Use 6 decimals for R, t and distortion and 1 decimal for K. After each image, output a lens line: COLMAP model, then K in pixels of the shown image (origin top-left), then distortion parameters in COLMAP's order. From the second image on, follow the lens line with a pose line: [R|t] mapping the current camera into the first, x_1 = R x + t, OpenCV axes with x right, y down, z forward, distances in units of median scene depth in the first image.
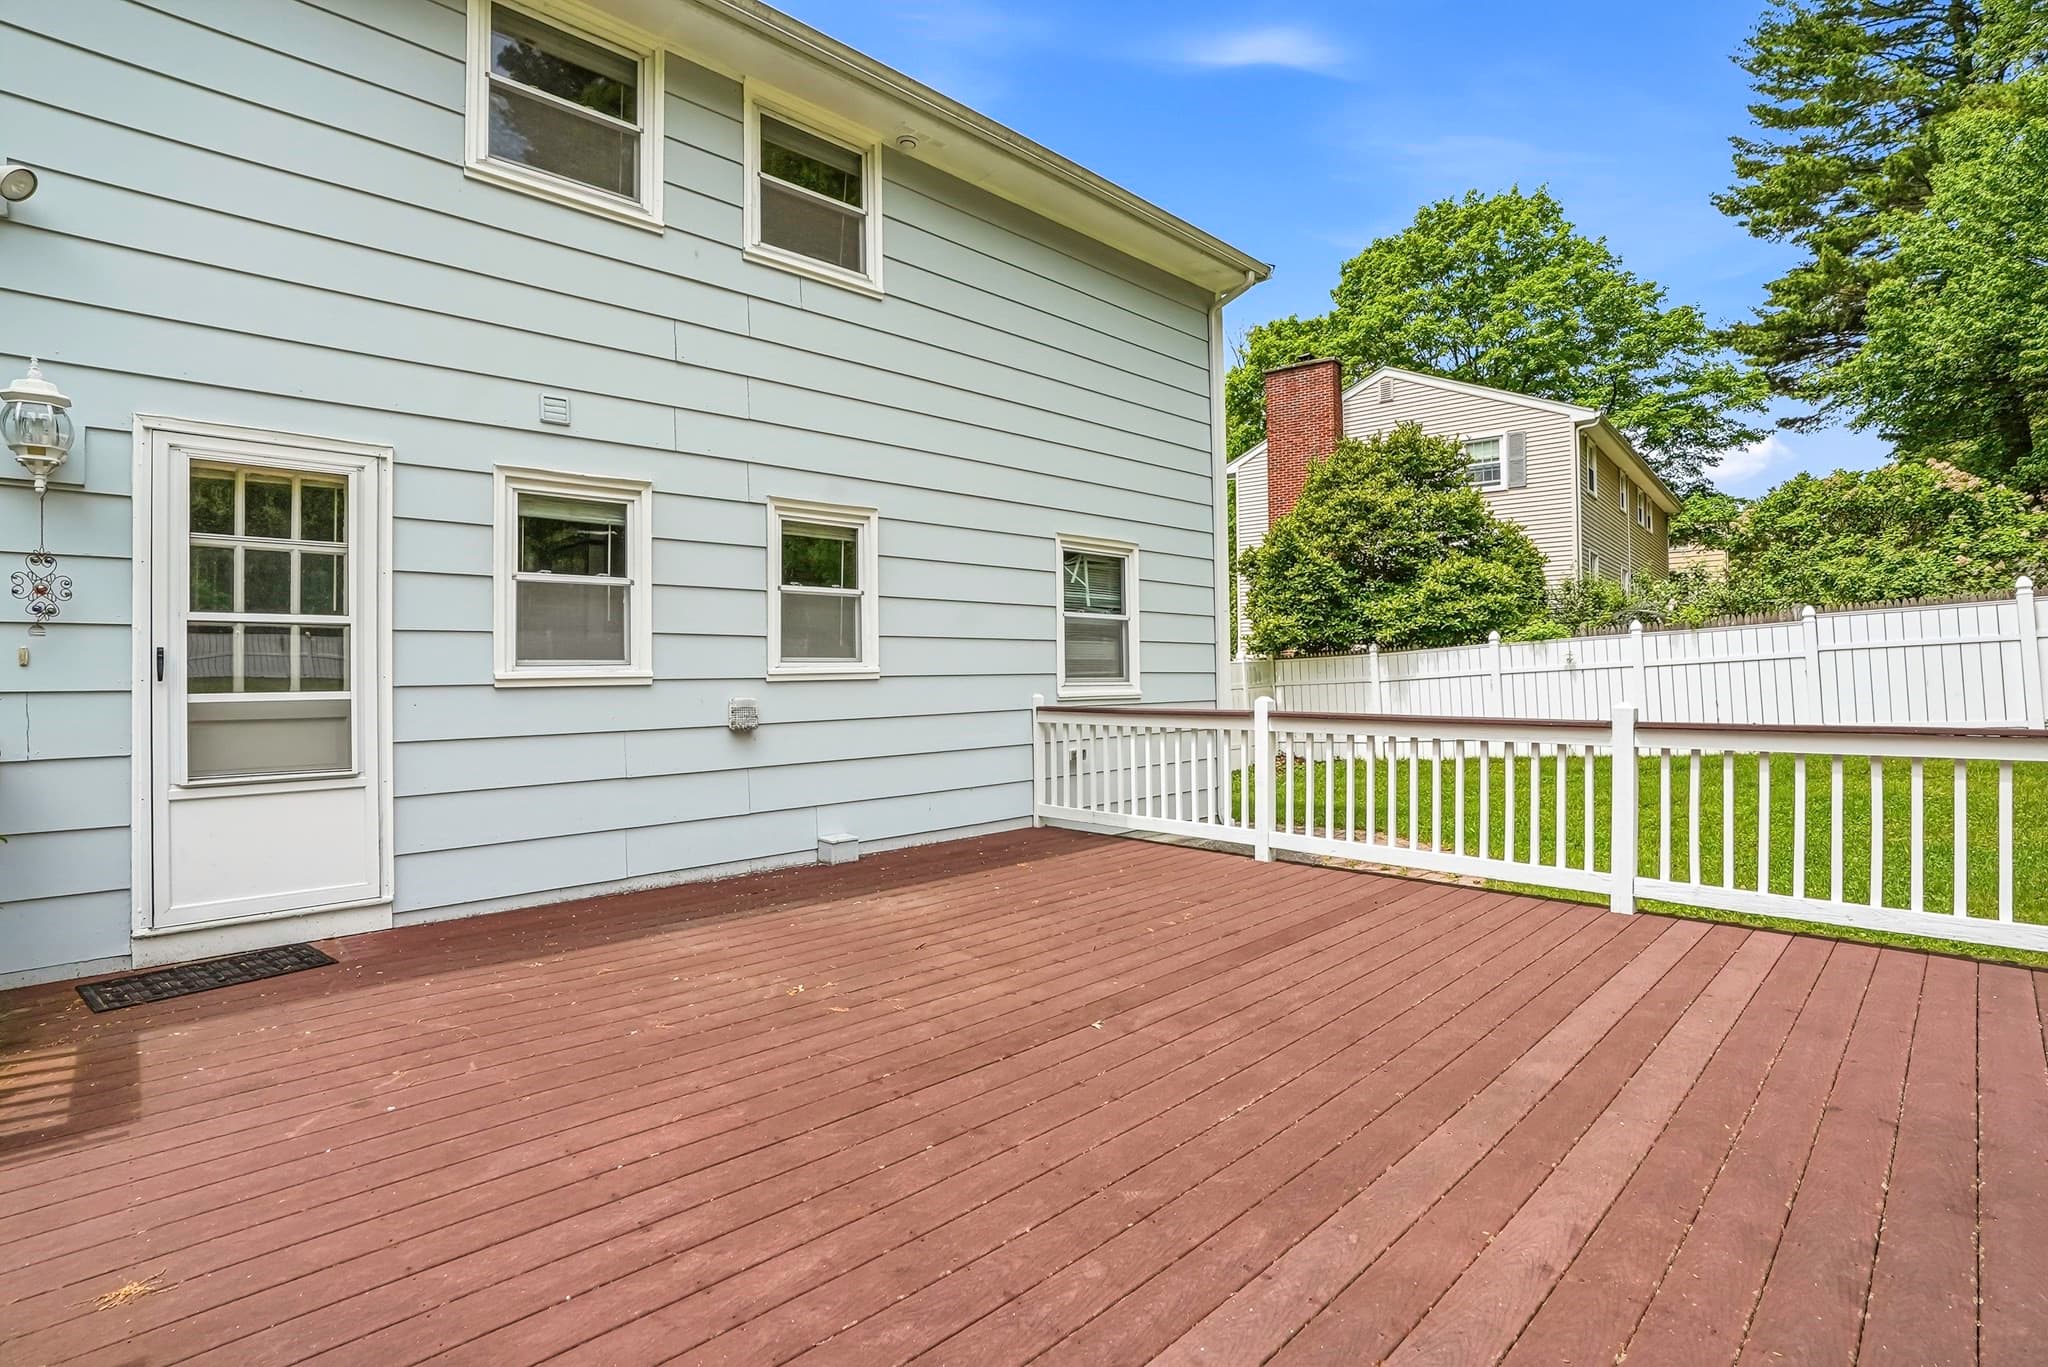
lens RADIAL K [[963.4, 0, 1017.5], [0, 963.4, 679.2], [0, 0, 1]] dist [-0.075627, 0.027539]
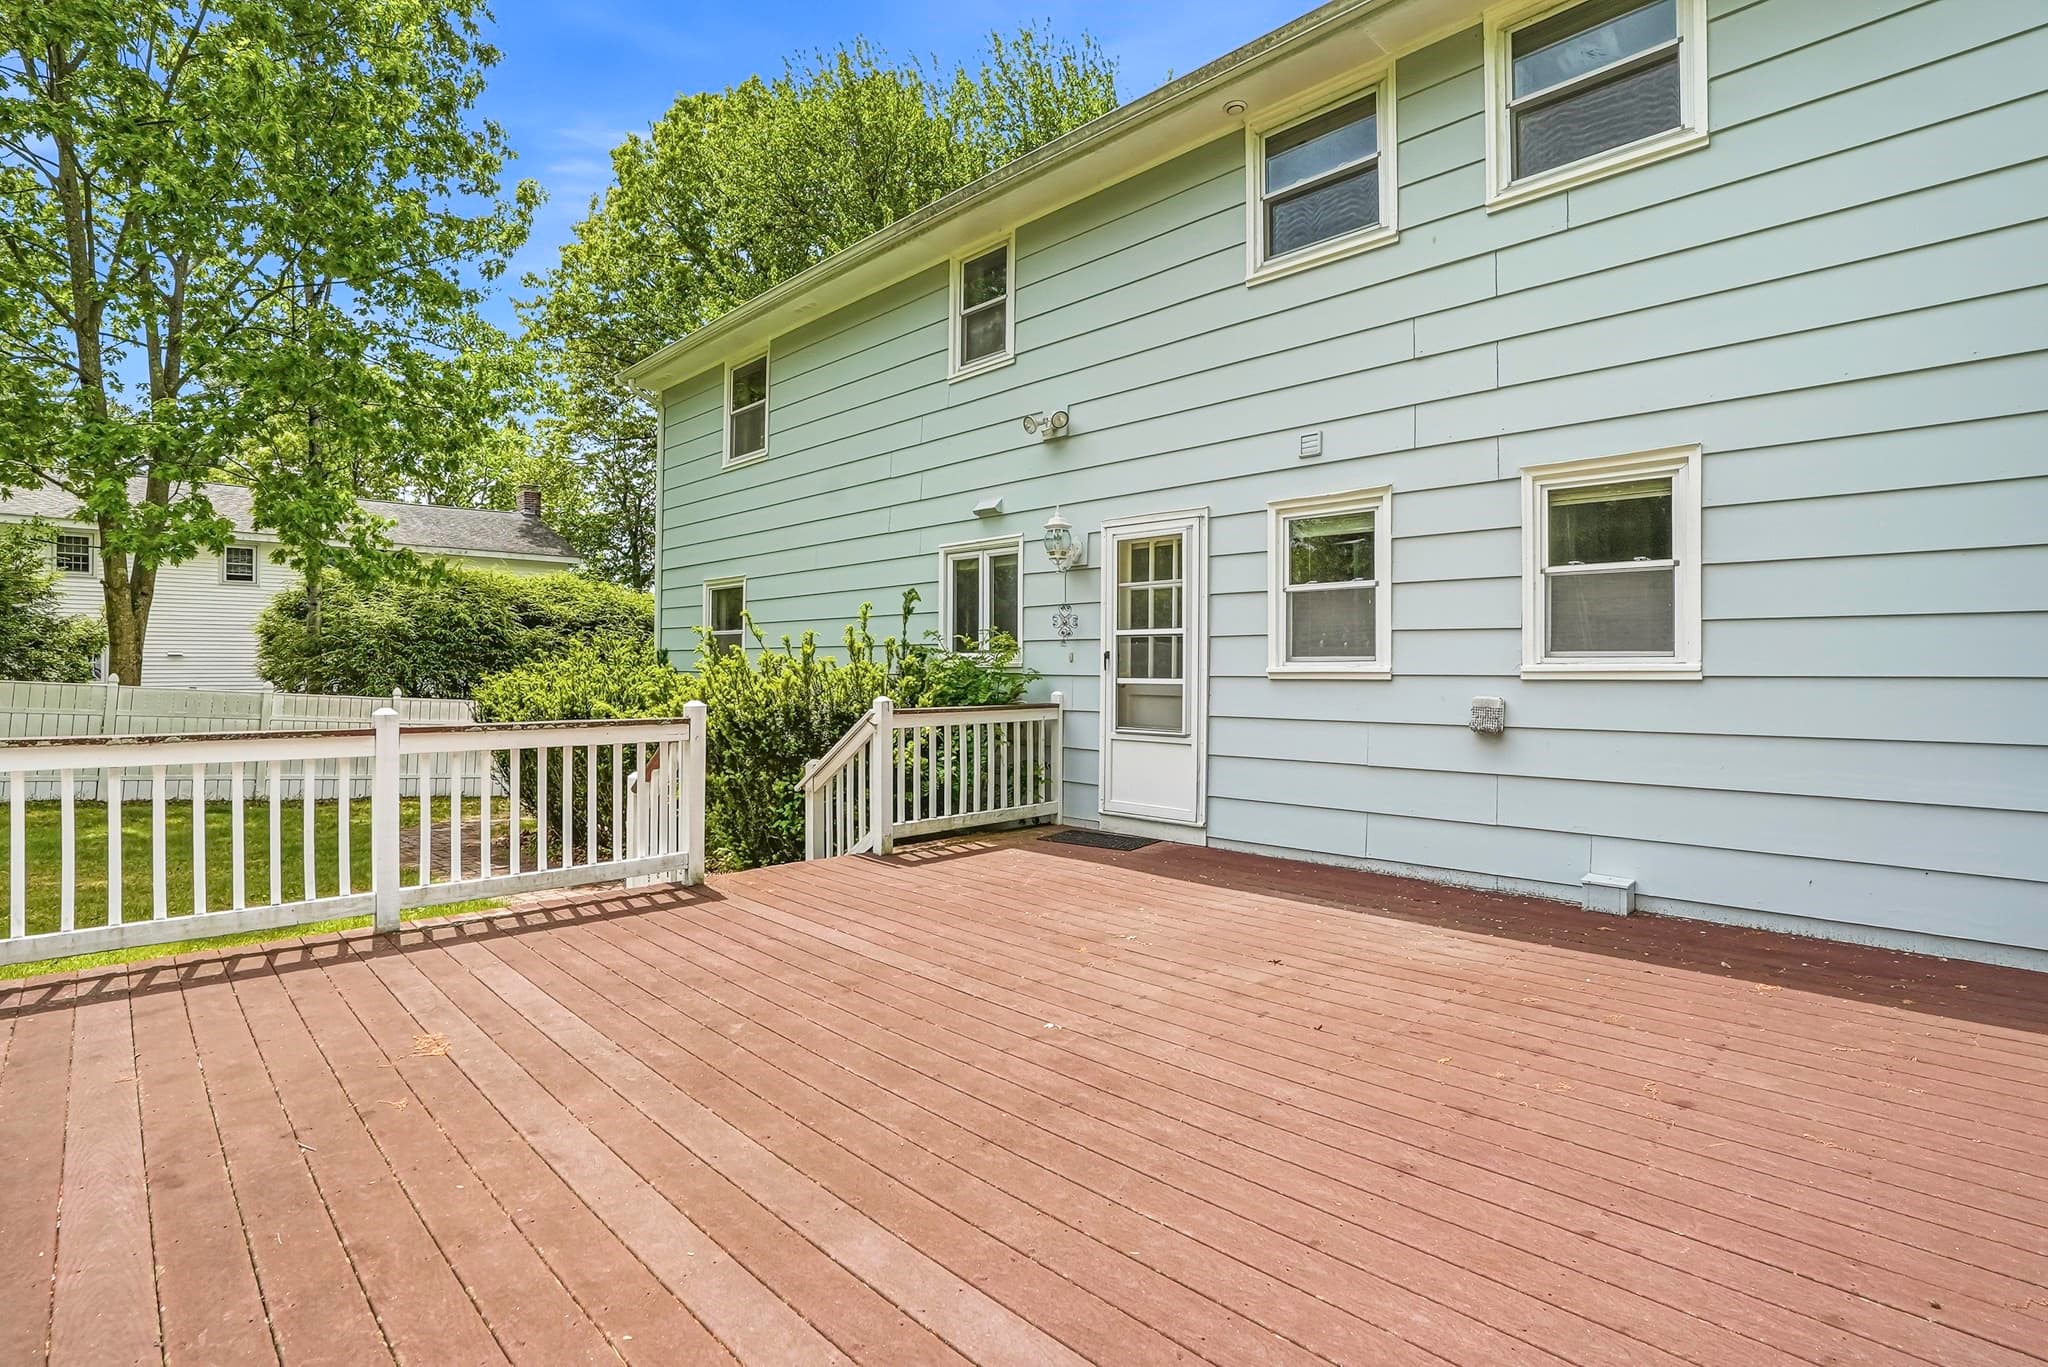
lens RADIAL K [[972.4, 0, 1024.0], [0, 972.4, 683.5], [0, 0, 1]] dist [-0.076901, 0.027108]
pose [[0.022820, 0.024990, -0.999427, 0.803031], [-0.009358, 0.999649, 0.024781, -0.015792], [0.999696, 0.008788, 0.023046, 0.699697]]
